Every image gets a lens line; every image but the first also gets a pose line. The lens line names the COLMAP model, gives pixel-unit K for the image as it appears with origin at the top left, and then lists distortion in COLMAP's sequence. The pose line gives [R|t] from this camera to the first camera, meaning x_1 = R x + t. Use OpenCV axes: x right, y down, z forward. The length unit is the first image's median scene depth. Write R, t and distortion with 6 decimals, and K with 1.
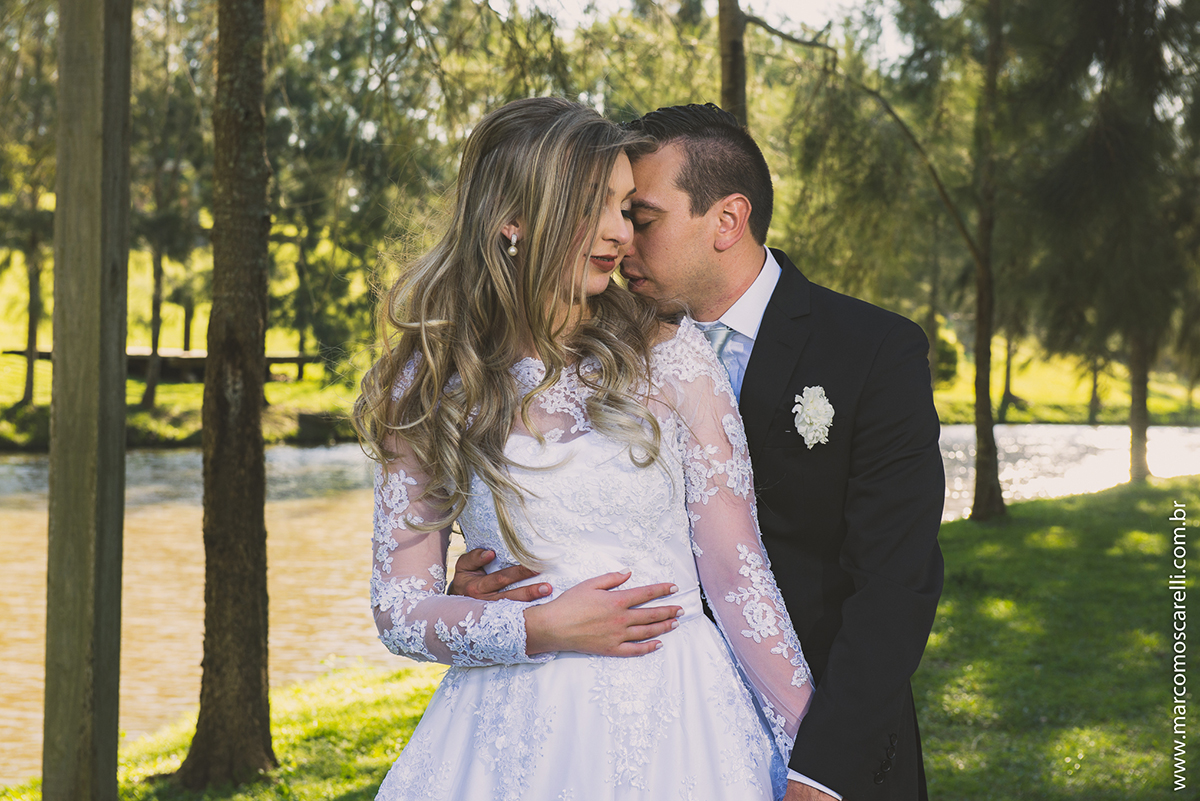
lens RADIAL K [[2290.9, 0, 600.0], [0, 2290.9, 400.5], [0, 0, 1]] dist [0.304834, -0.020751]
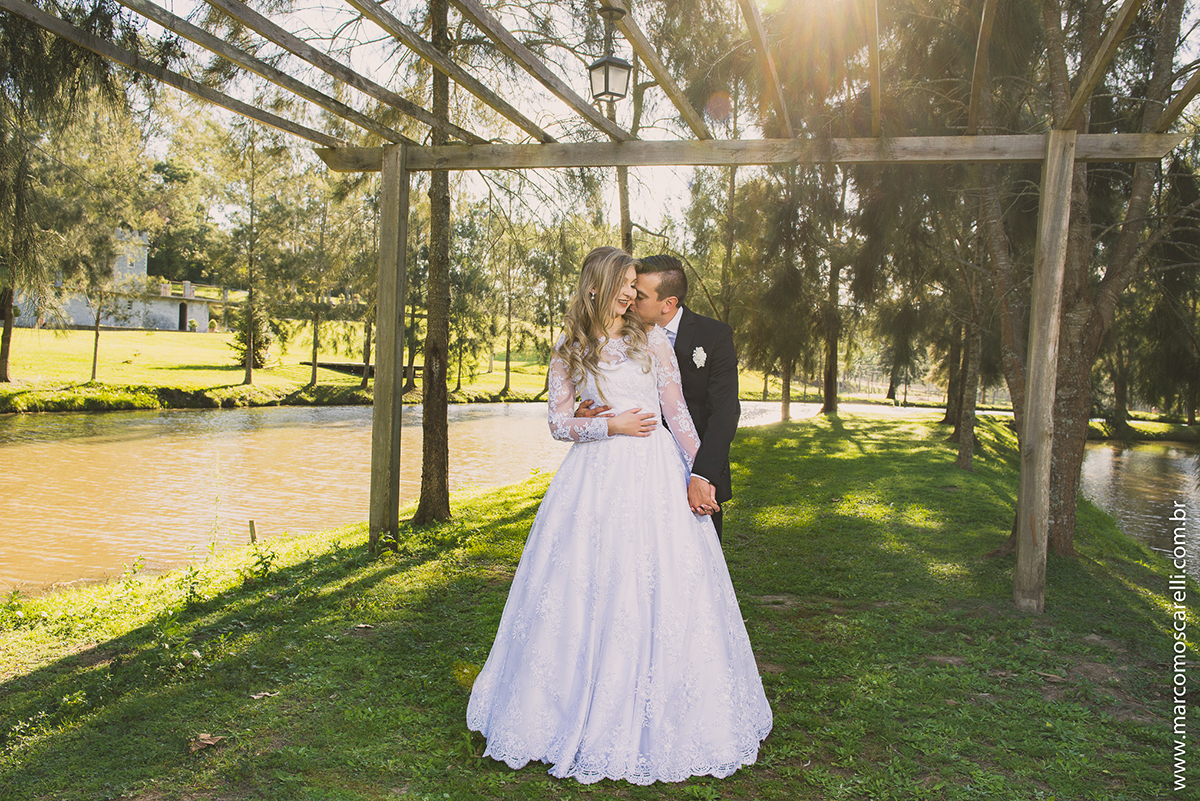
lens RADIAL K [[1001.9, 0, 600.0], [0, 1001.9, 400.5], [0, 0, 1]] dist [-0.011197, -0.019371]
pose [[0.998606, 0.018053, 0.049592, -0.034349], [-0.018462, 0.999799, 0.007789, 0.019244], [-0.049441, -0.008693, 0.998739, -0.087956]]
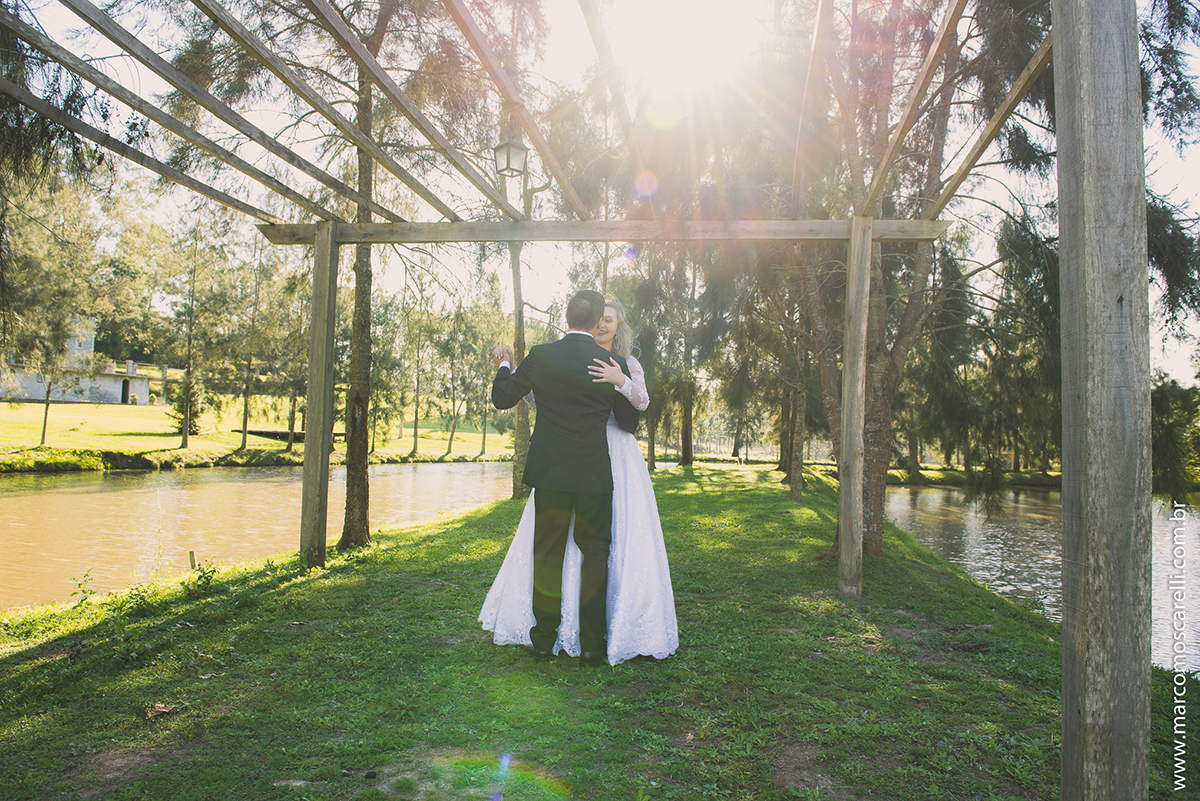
lens RADIAL K [[844.1, 0, 600.0], [0, 844.1, 400.5], [0, 0, 1]] dist [-0.037668, -0.008145]
pose [[0.984892, 0.016937, 0.172340, -0.041041], [-0.004985, 0.997566, -0.069549, 0.050315], [-0.173099, 0.067639, 0.982579, -0.098320]]
